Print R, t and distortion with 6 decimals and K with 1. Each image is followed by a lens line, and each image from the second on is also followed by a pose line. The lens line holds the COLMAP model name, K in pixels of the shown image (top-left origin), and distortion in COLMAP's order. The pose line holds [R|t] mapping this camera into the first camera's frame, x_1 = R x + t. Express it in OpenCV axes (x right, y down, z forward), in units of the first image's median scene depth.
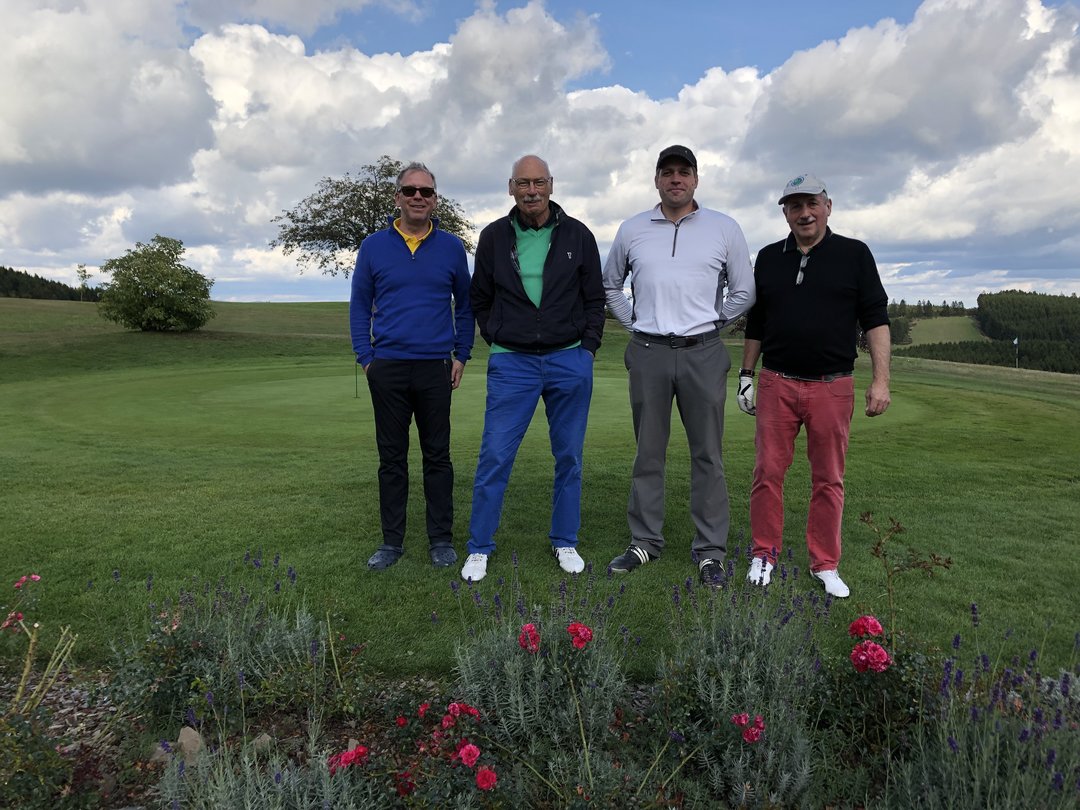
lens RADIAL K [[898.9, 0, 540.0], [0, 898.9, 405.0], [0, 0, 1]] dist [0.021368, 0.003381]
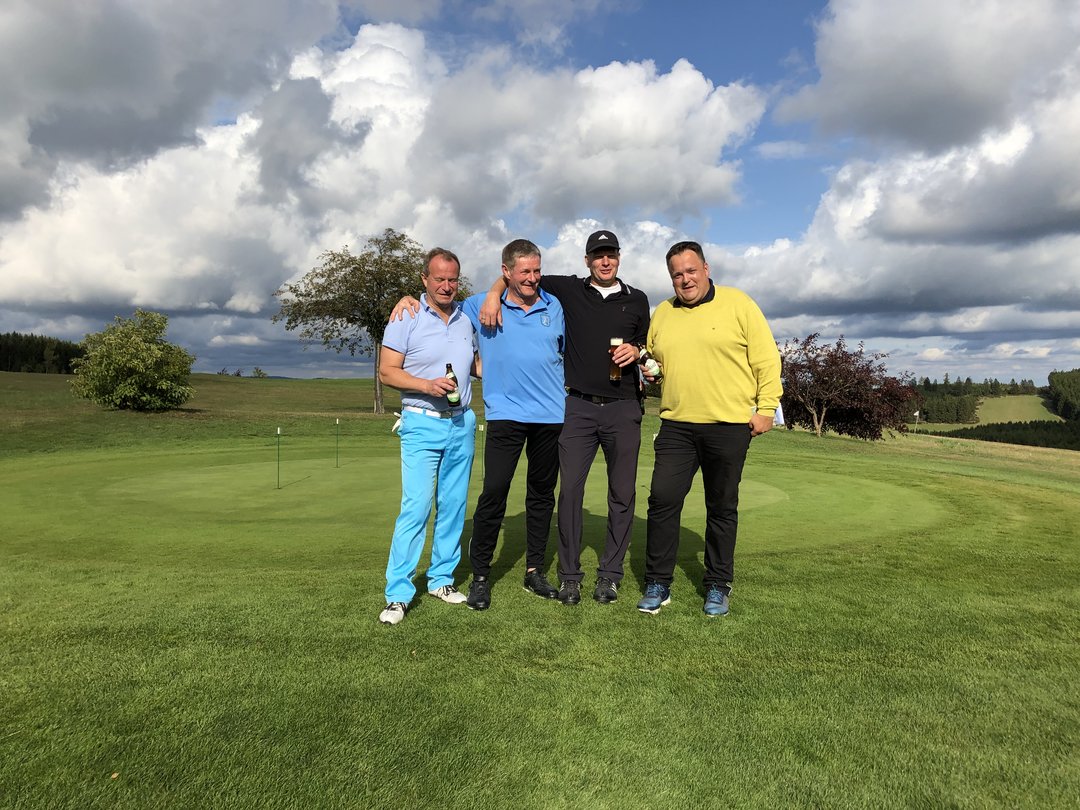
lens RADIAL K [[898.9, 0, 540.0], [0, 898.9, 405.0], [0, 0, 1]] dist [0.021368, 0.003381]
pose [[0.998006, 0.005009, -0.062921, 0.062382], [-0.010316, 0.996387, -0.084299, -0.010786], [0.062271, 0.084780, 0.994452, 0.083382]]
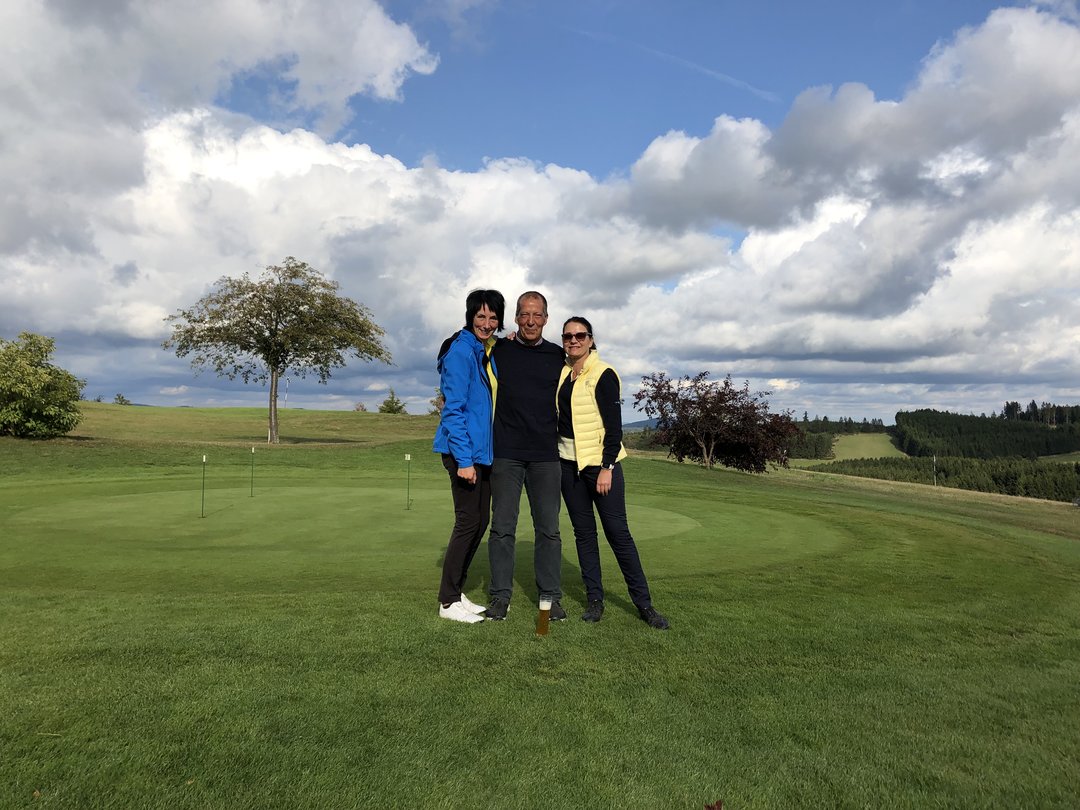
lens RADIAL K [[898.9, 0, 540.0], [0, 898.9, 405.0], [0, 0, 1]] dist [0.021368, 0.003381]
pose [[0.997166, 0.018760, 0.072854, 0.031512], [-0.009756, 0.992479, -0.122029, -0.007604], [-0.074595, 0.120972, 0.989849, 0.065434]]
